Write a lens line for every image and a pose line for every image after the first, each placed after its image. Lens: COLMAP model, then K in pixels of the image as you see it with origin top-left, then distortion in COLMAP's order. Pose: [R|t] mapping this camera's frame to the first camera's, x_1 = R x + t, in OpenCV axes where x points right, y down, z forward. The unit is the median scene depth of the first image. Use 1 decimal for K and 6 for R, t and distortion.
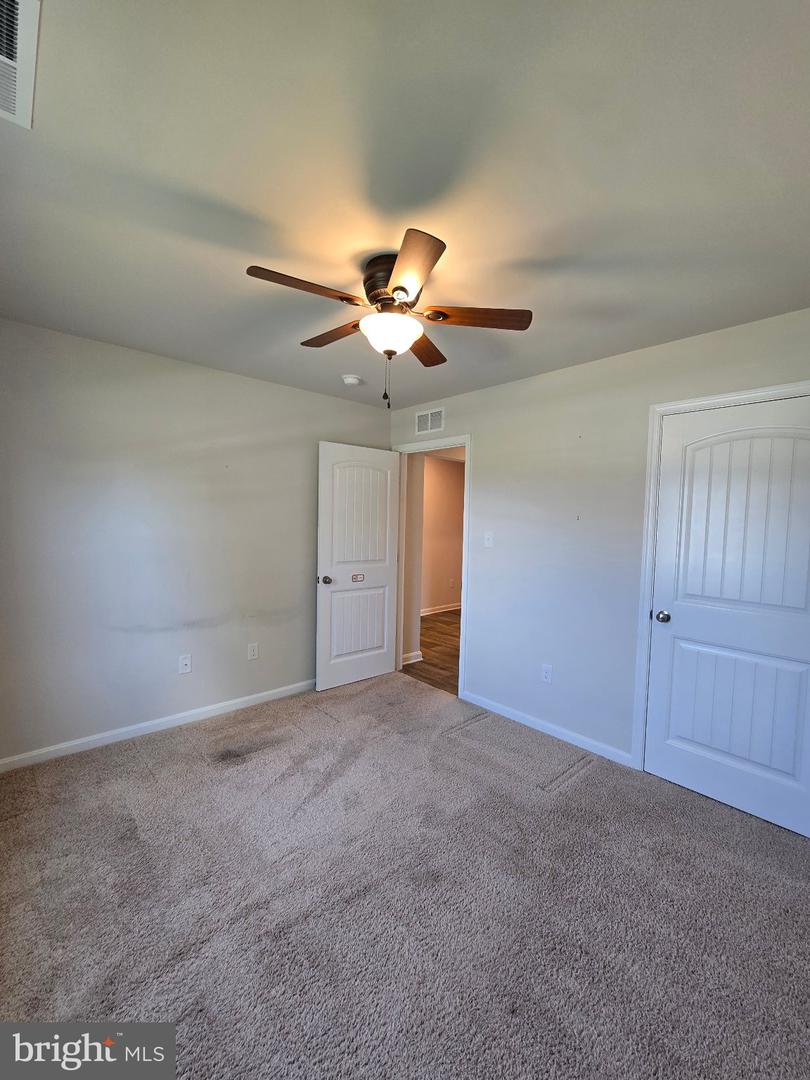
lens RADIAL K [[444.8, 0, 410.4], [0, 444.8, 538.9], [0, 0, 1]] dist [-0.001522, 0.000175]
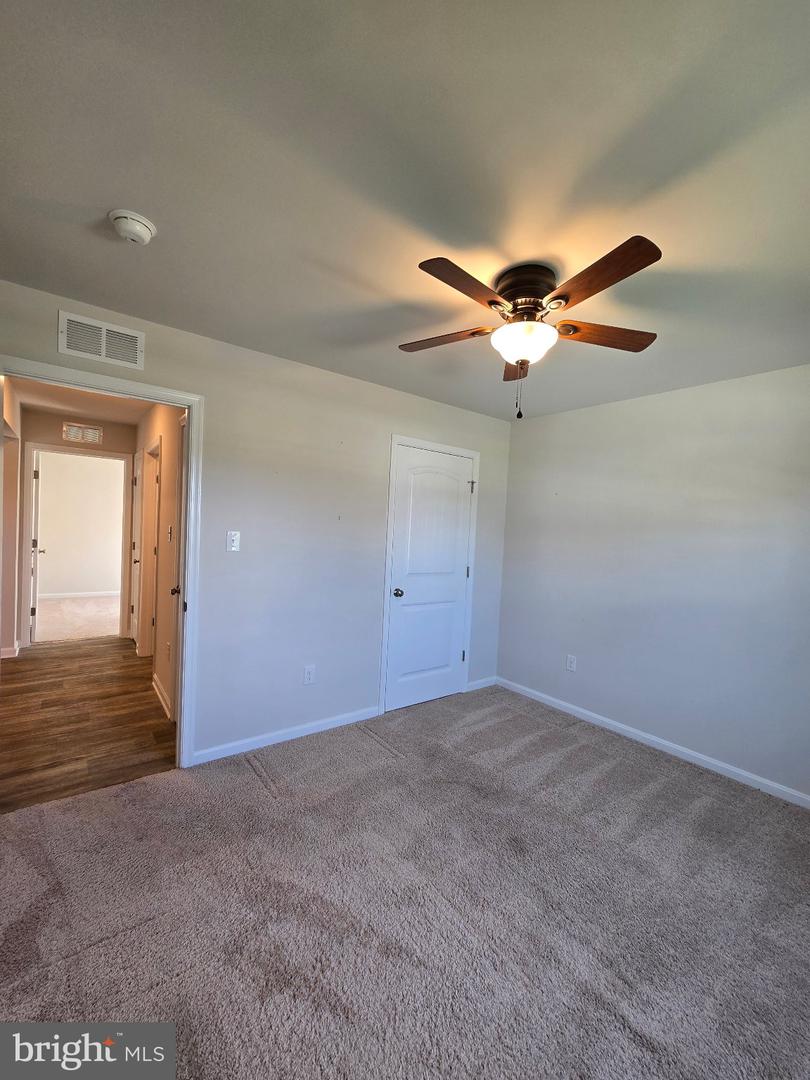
lens RADIAL K [[444.8, 0, 410.4], [0, 444.8, 538.9], [0, 0, 1]] dist [-0.001522, 0.000175]
pose [[0.089354, -0.052519, 0.994614, -0.658484], [-0.004252, 0.998580, 0.053110, -0.053773], [-0.995991, -0.008975, 0.089003, 0.712003]]
